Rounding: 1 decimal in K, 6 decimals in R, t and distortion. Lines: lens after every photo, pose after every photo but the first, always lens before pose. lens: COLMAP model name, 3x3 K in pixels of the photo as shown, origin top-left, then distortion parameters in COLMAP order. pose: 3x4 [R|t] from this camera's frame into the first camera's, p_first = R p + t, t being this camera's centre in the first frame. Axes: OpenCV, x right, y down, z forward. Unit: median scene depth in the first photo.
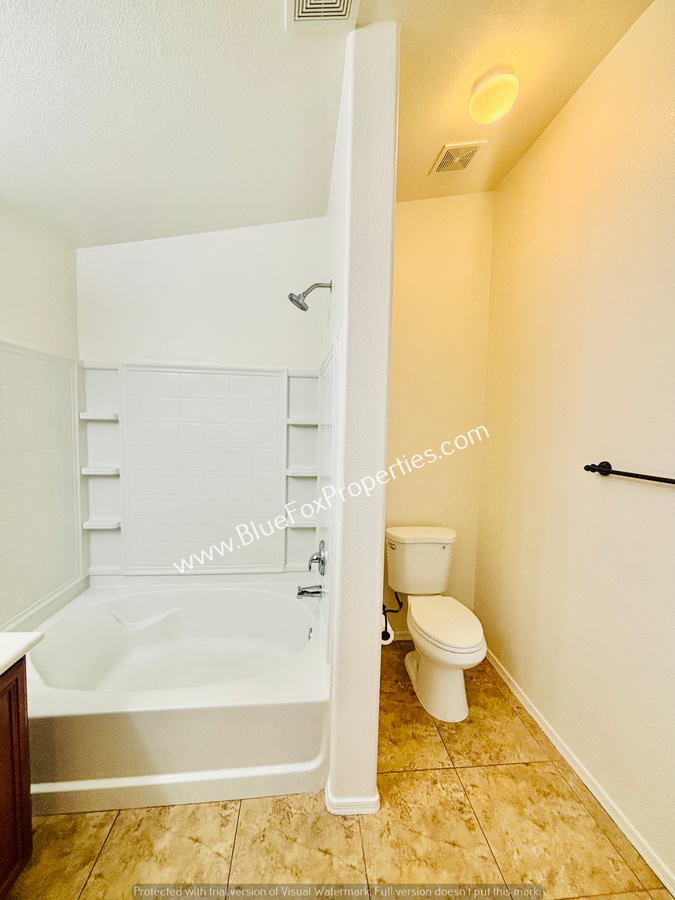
lens RADIAL K [[364.4, 0, 337.7], [0, 364.4, 449.2], [0, 0, 1]] dist [0.006131, -0.001560]
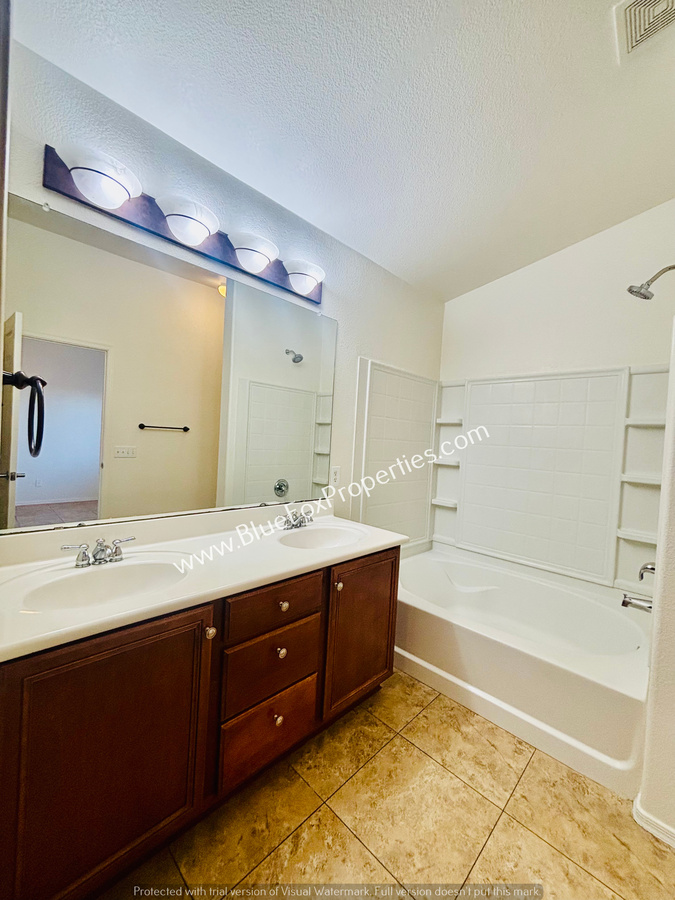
lens RADIAL K [[364.4, 0, 338.5], [0, 364.4, 449.1], [0, 0, 1]] dist [0.006131, -0.001560]
pose [[0.648640, 0.031232, -0.760454, 0.154246], [-0.094309, 0.994756, -0.039587, 0.154227], [0.755230, 0.097396, 0.648184, -0.240777]]
